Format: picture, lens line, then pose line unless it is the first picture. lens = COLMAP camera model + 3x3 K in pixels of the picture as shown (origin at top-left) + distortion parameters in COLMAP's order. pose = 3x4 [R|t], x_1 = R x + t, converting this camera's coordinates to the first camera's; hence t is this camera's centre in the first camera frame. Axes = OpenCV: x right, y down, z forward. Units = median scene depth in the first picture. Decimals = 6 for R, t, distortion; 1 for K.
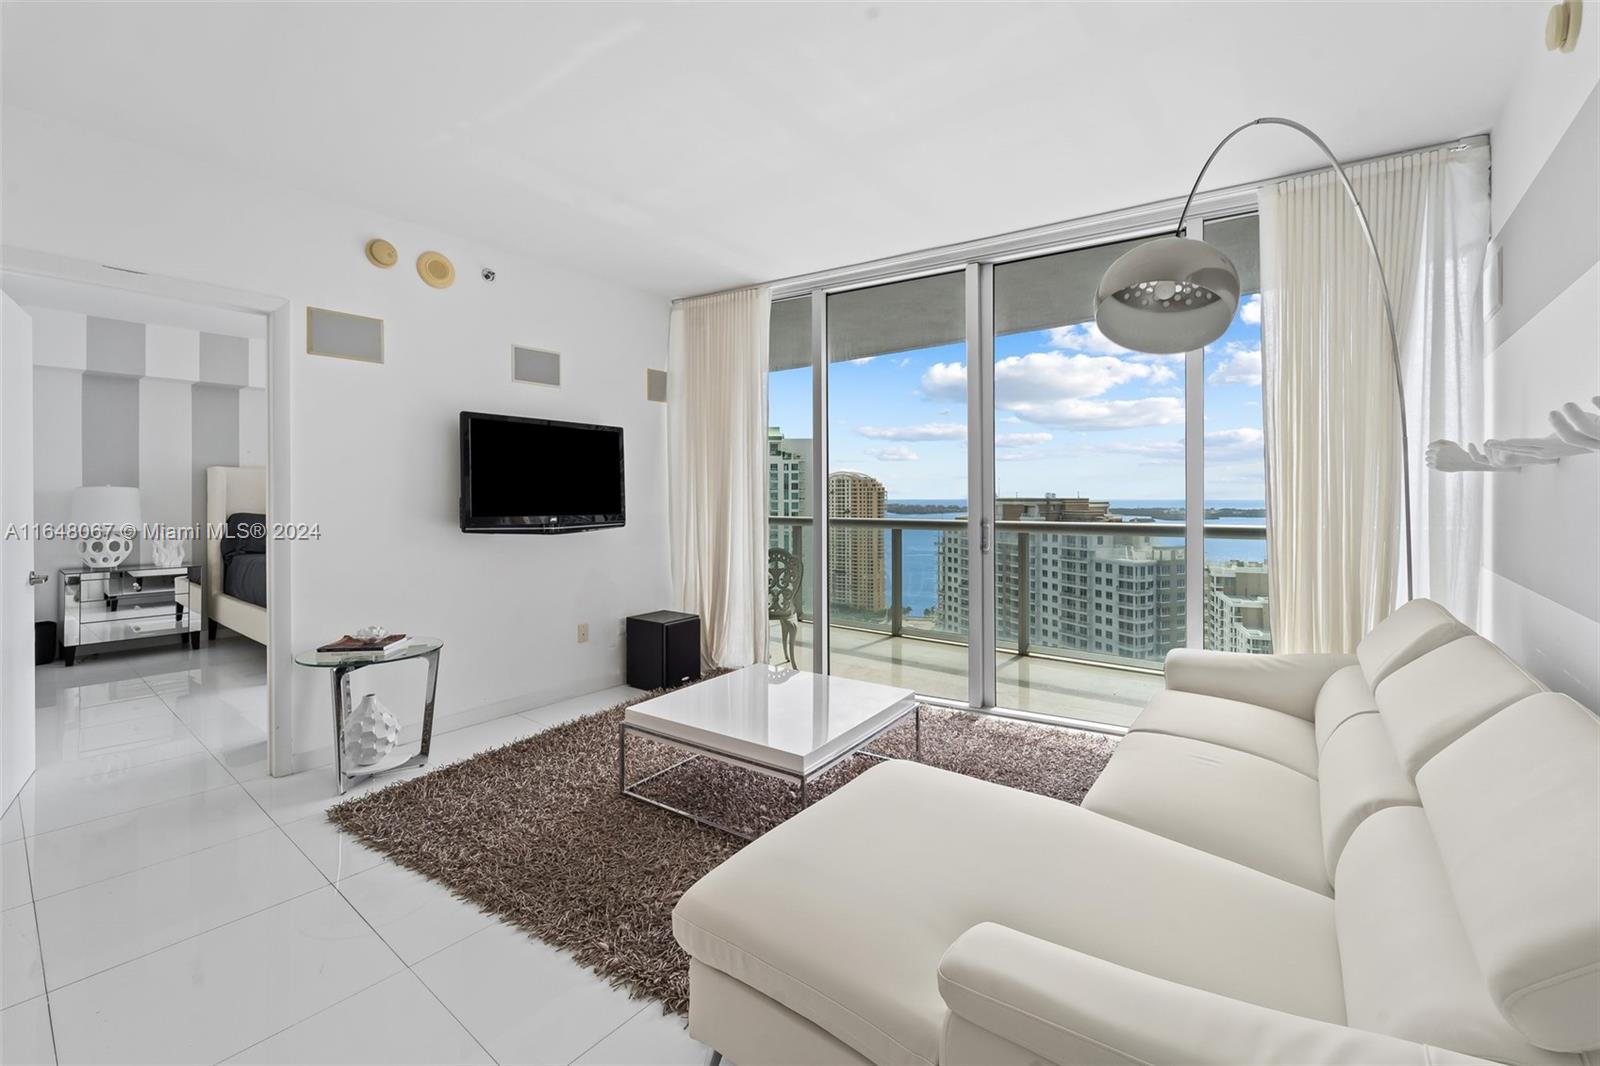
lens RADIAL K [[655.4, 0, 807.8], [0, 655.4, 495.1], [0, 0, 1]] dist [0.003594, -0.002120]
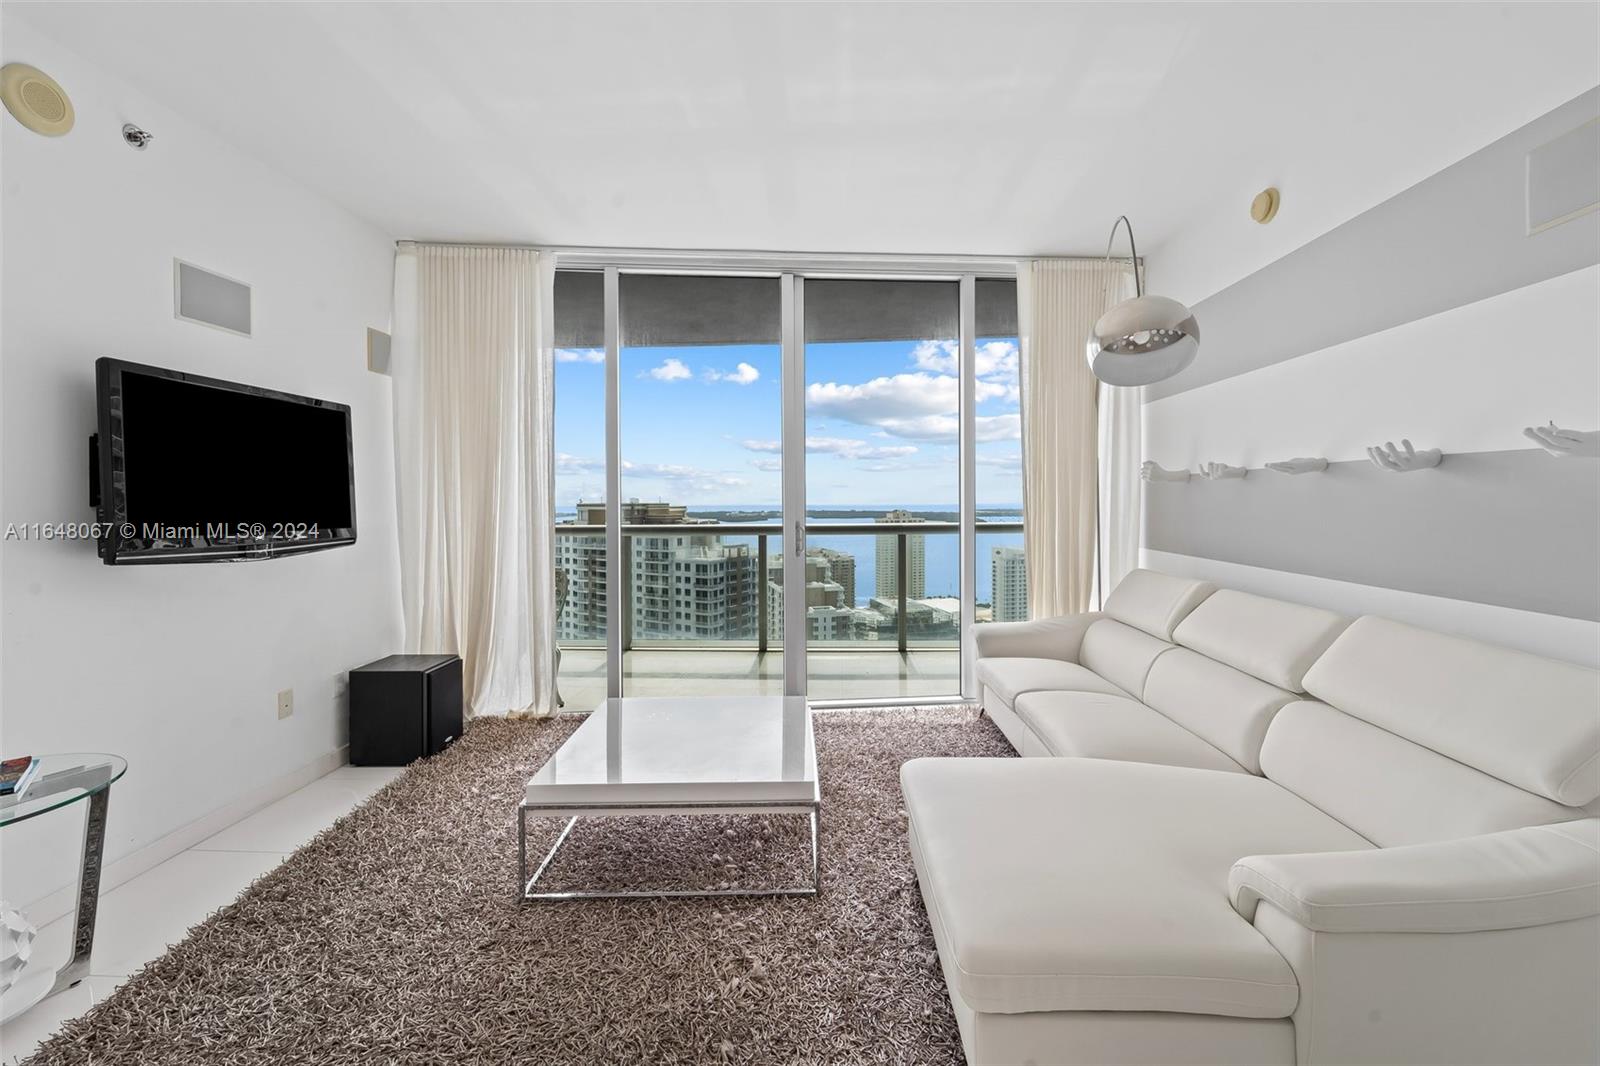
lens RADIAL K [[655.4, 0, 802.3], [0, 655.4, 503.5], [0, 0, 1]] dist [0.003594, -0.002120]
pose [[0.817644, -0.005293, 0.575700, -0.218993], [0.002280, 0.999980, 0.005955, 0.000046], [-0.575720, -0.003556, 0.817639, 0.100516]]
